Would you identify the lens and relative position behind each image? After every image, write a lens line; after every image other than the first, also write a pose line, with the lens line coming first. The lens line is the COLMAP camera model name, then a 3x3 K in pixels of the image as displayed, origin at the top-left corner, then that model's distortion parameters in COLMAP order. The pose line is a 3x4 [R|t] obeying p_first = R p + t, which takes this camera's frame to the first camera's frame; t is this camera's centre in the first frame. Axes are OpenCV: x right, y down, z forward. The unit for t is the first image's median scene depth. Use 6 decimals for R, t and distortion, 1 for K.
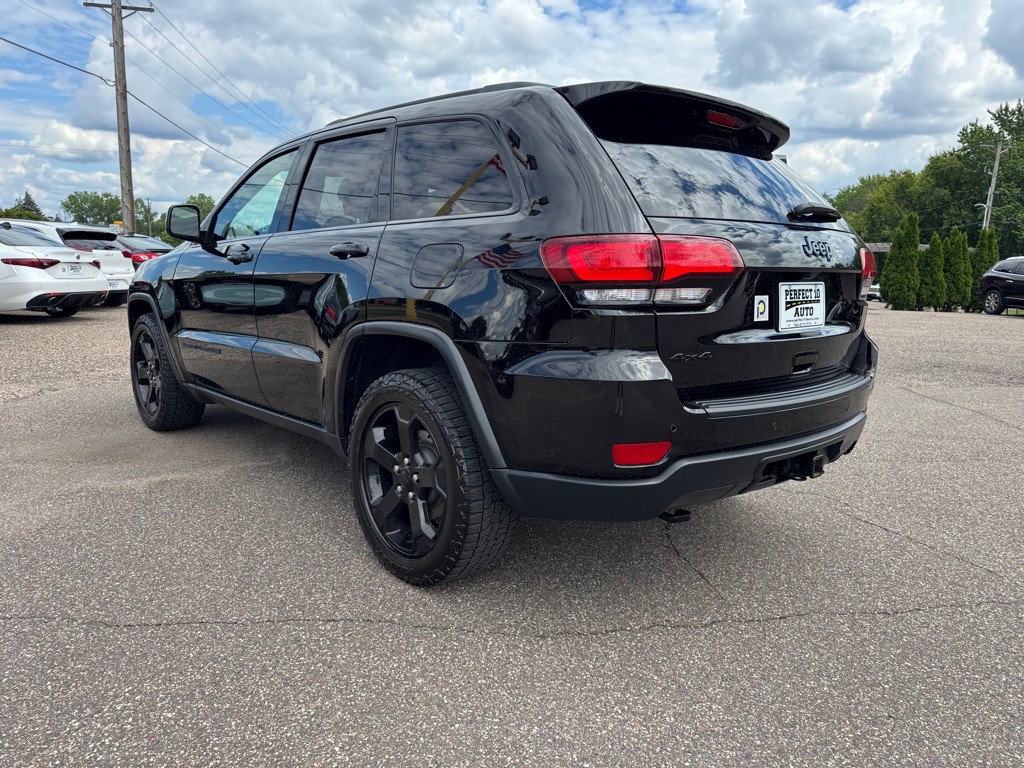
lens RADIAL K [[748.9, 0, 512.0], [0, 748.9, 384.0], [0, 0, 1]] dist [0.017202, -0.027895]
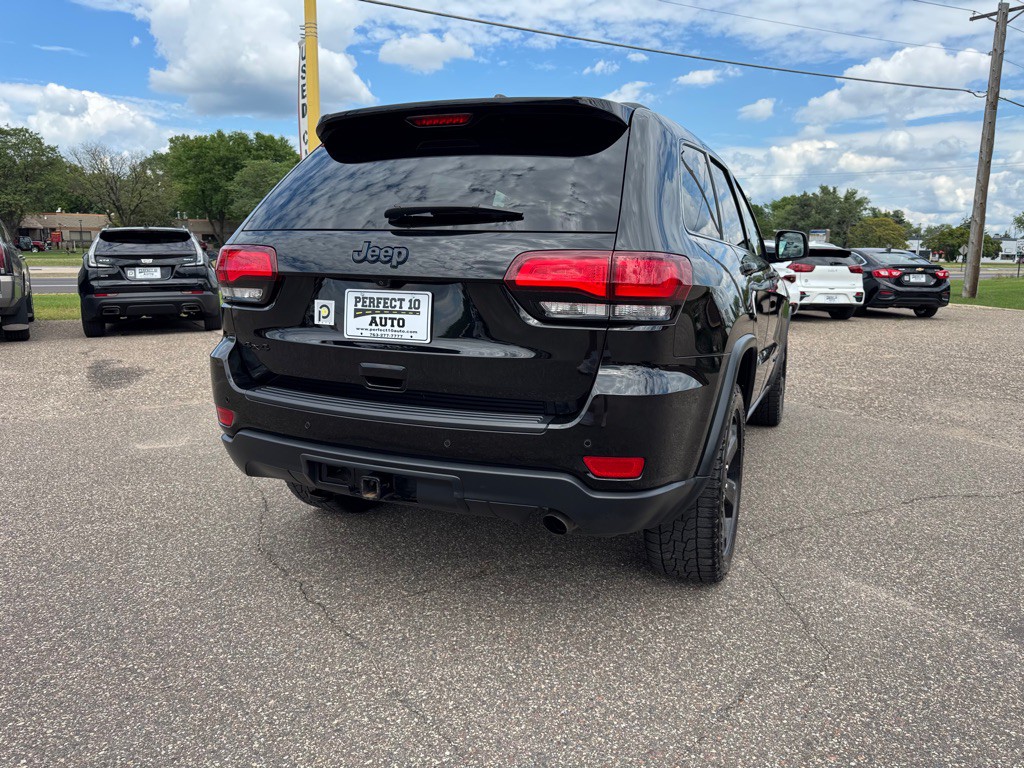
lens RADIAL K [[735.2, 0, 512.0], [0, 735.2, 384.0], [0, 0, 1]] dist [0.027955, -0.021183]
pose [[0.420997, 0.139088, -0.896335, 1.308048], [-0.156932, 0.984441, 0.079051, -0.118791], [0.893384, 0.107384, 0.436274, 0.756895]]
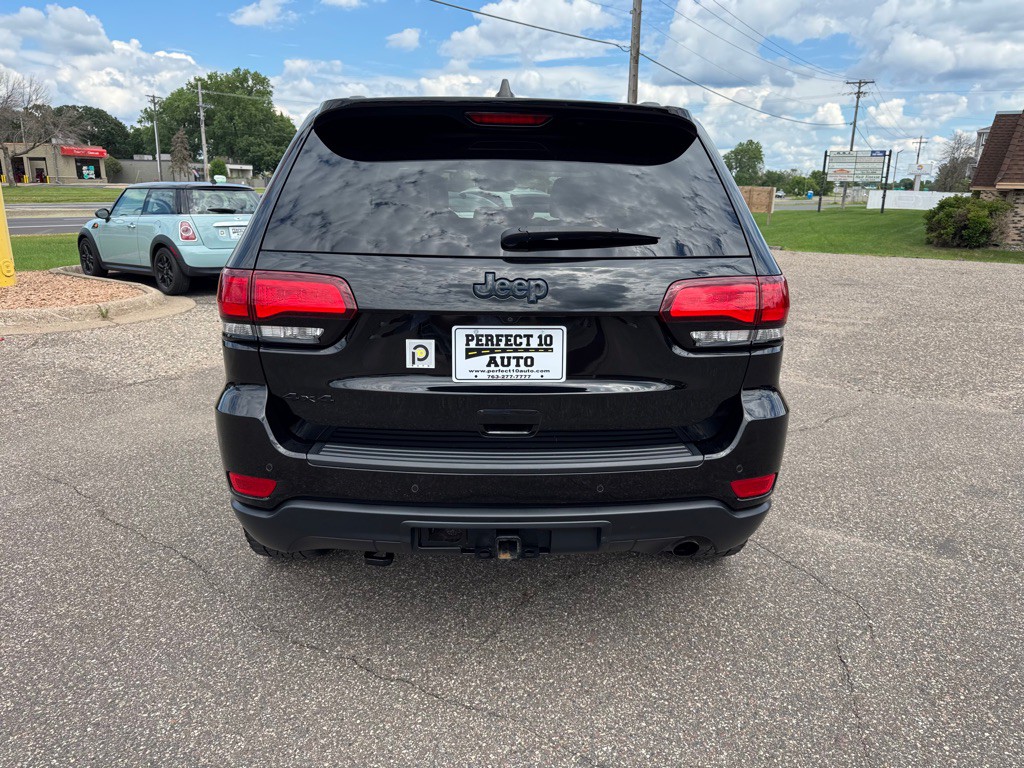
lens RADIAL K [[735.2, 0, 512.0], [0, 735.2, 384.0], [0, 0, 1]] dist [0.027955, -0.021183]
pose [[0.770416, 0.147796, -0.620174, 0.907515], [-0.101253, 0.988777, 0.109857, -0.163171], [0.629450, -0.021841, 0.776734, 0.377880]]
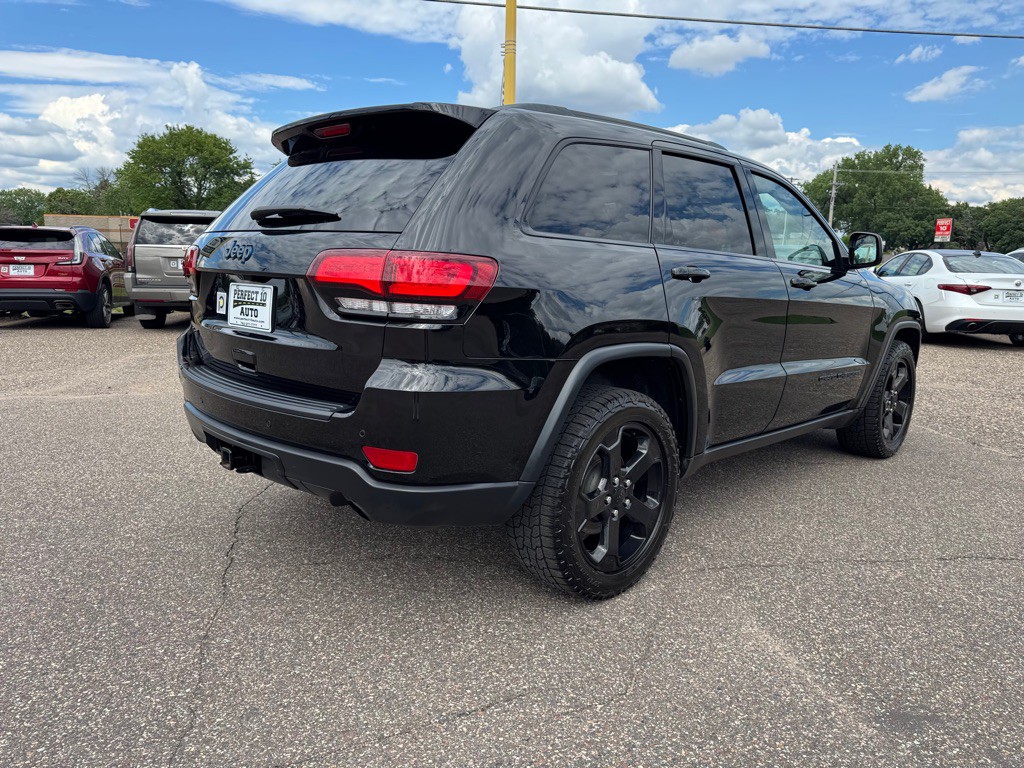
lens RADIAL K [[735.2, 0, 517.4], [0, 735.2, 391.9], [0, 0, 1]] dist [0.028968, -0.027379]
pose [[0.071084, 0.158478, -0.984800, 1.474644], [-0.190123, 0.971350, 0.142591, -0.209911], [0.979183, 0.177097, 0.099178, 1.303860]]
